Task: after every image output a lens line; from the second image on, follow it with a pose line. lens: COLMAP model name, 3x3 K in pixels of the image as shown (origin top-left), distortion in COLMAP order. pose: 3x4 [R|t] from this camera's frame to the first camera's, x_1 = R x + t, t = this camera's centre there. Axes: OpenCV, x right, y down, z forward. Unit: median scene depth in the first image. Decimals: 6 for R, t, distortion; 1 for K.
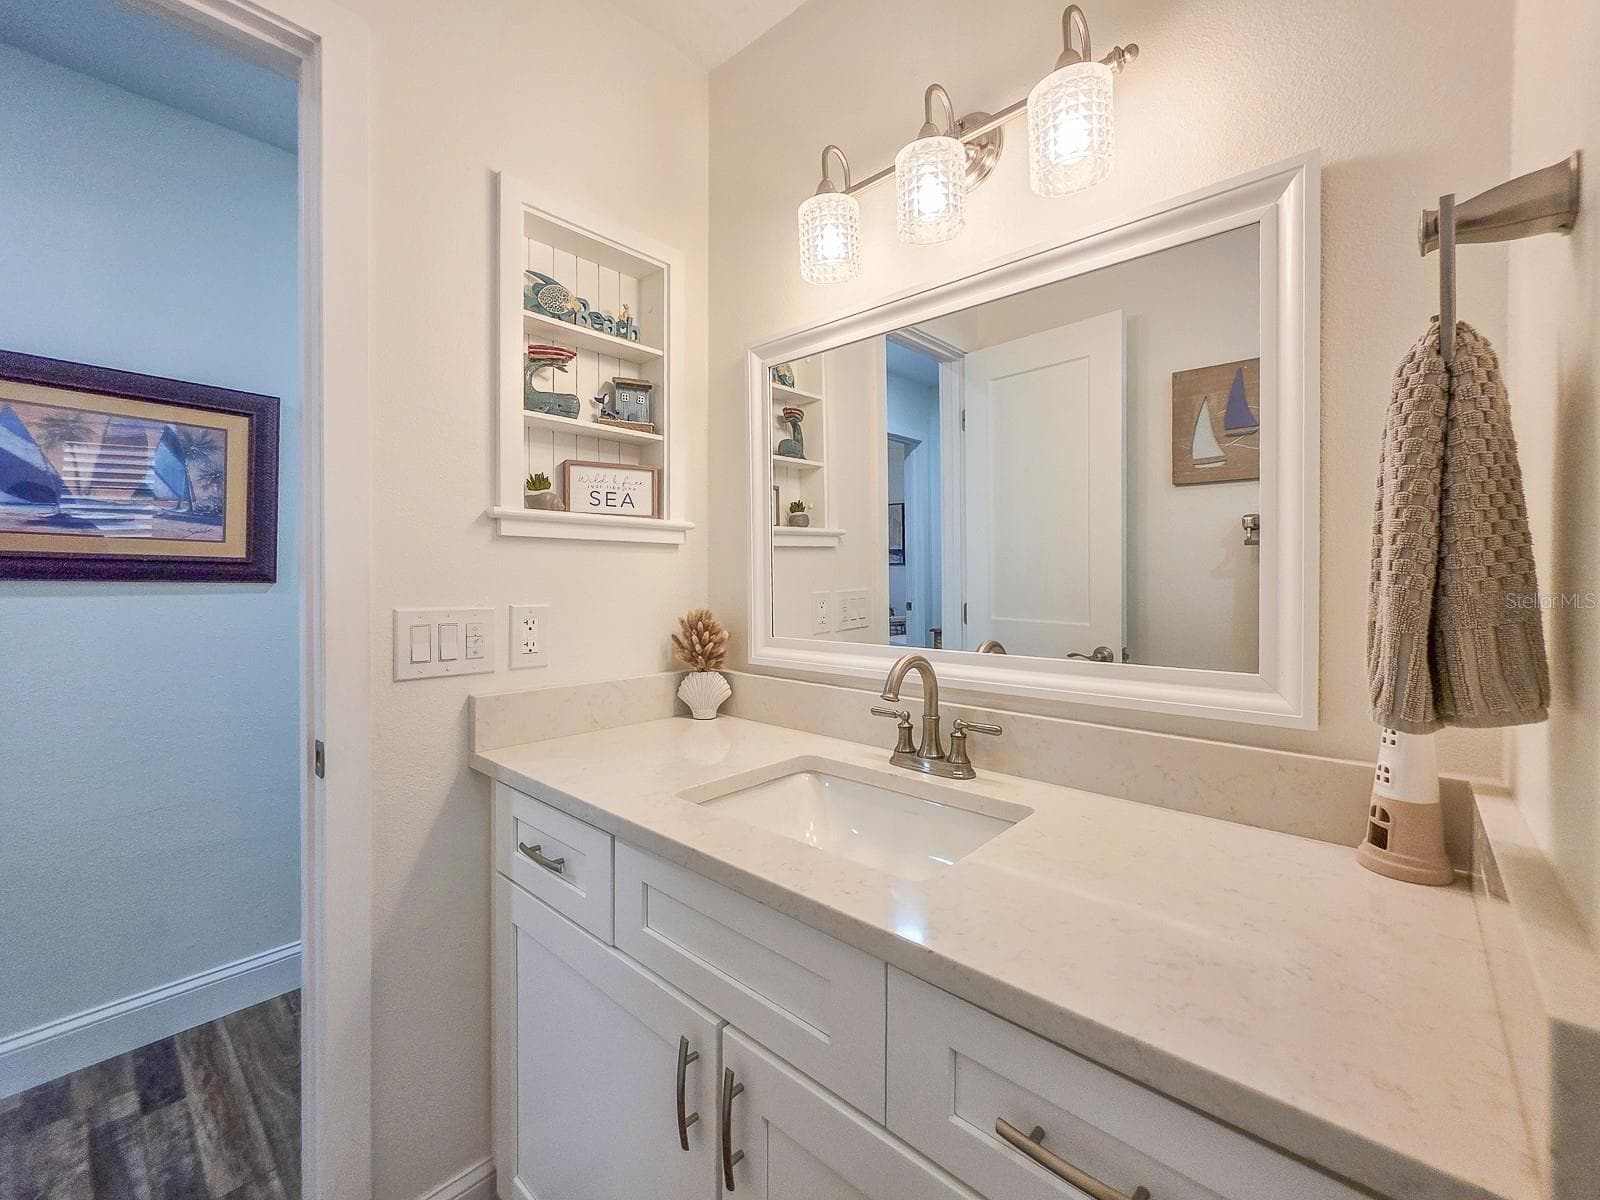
lens RADIAL K [[669.3, 0, 799.0], [0, 669.3, 587.2], [0, 0, 1]] dist [-0.001042, -0.000041]
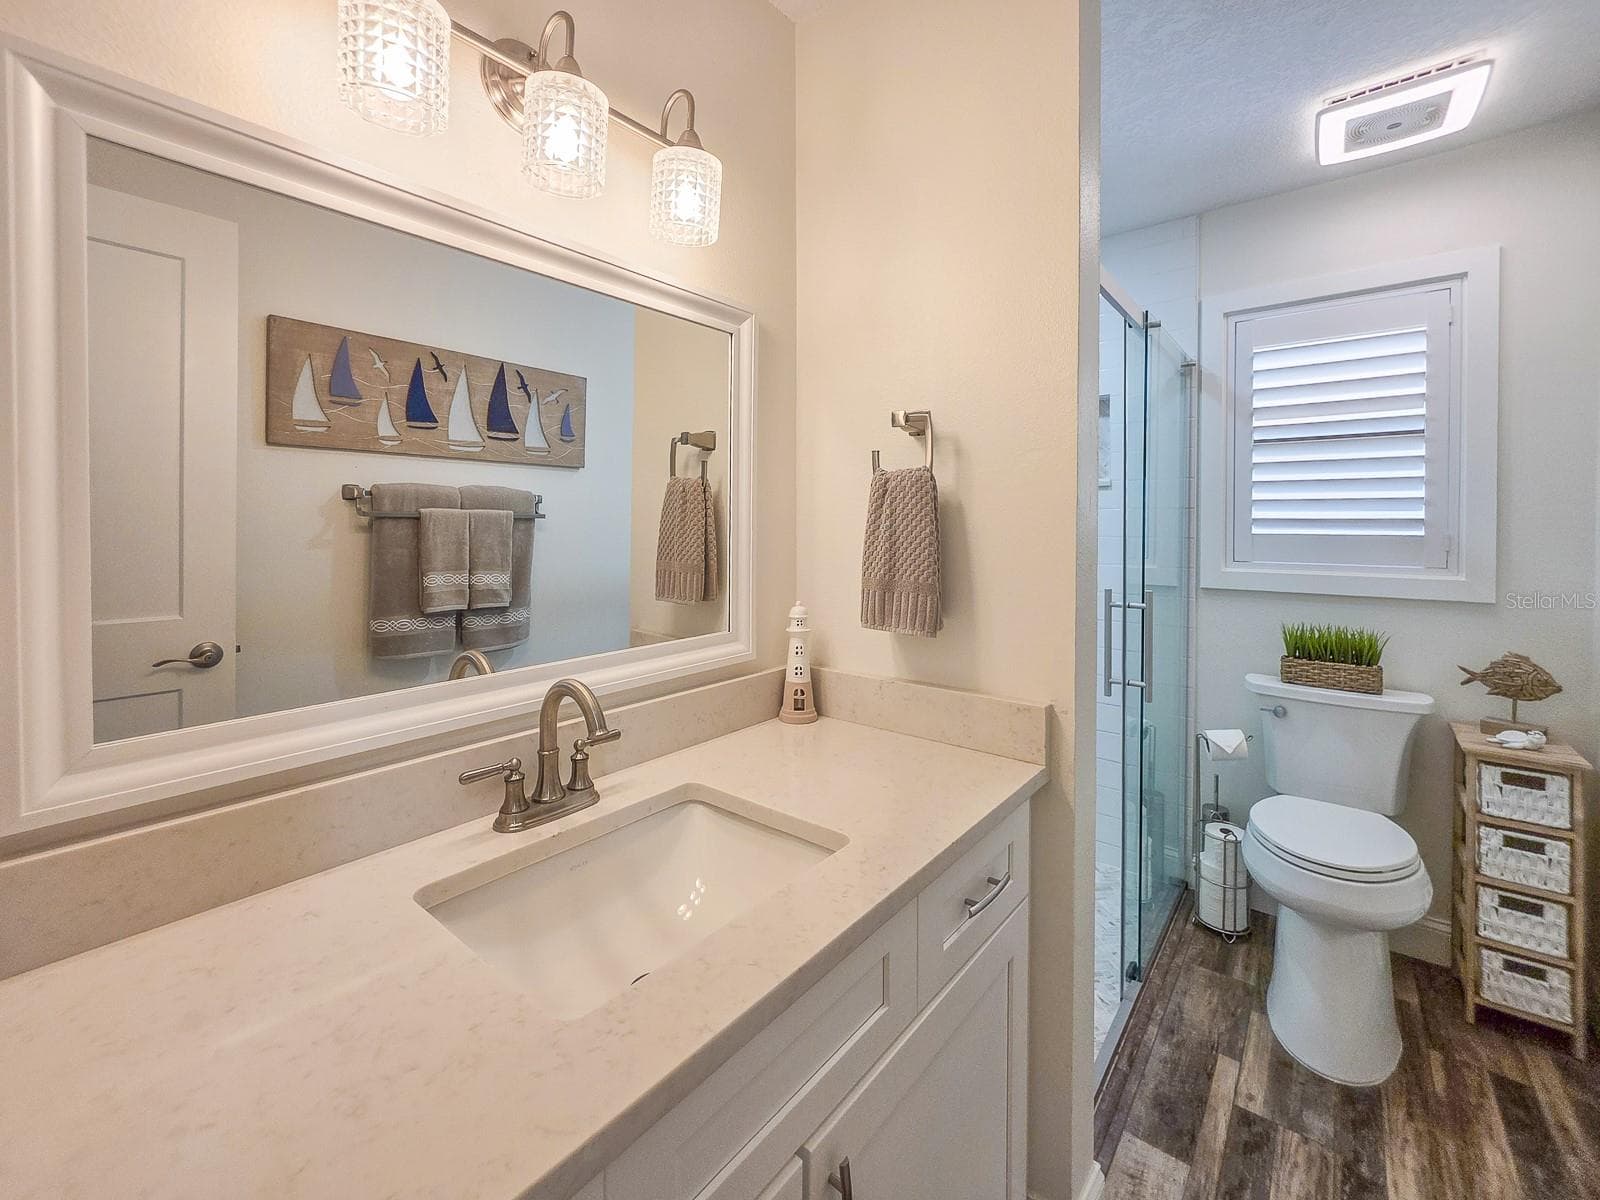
lens RADIAL K [[669.3, 0, 785.2], [0, 669.3, 522.0], [0, 0, 1]] dist [-0.001042, -0.000041]
pose [[-0.047685, -0.003070, 0.998858, -0.639867], [0.006911, 0.999970, 0.003403, -0.094522], [-0.998839, 0.007065, -0.047663, 0.713277]]
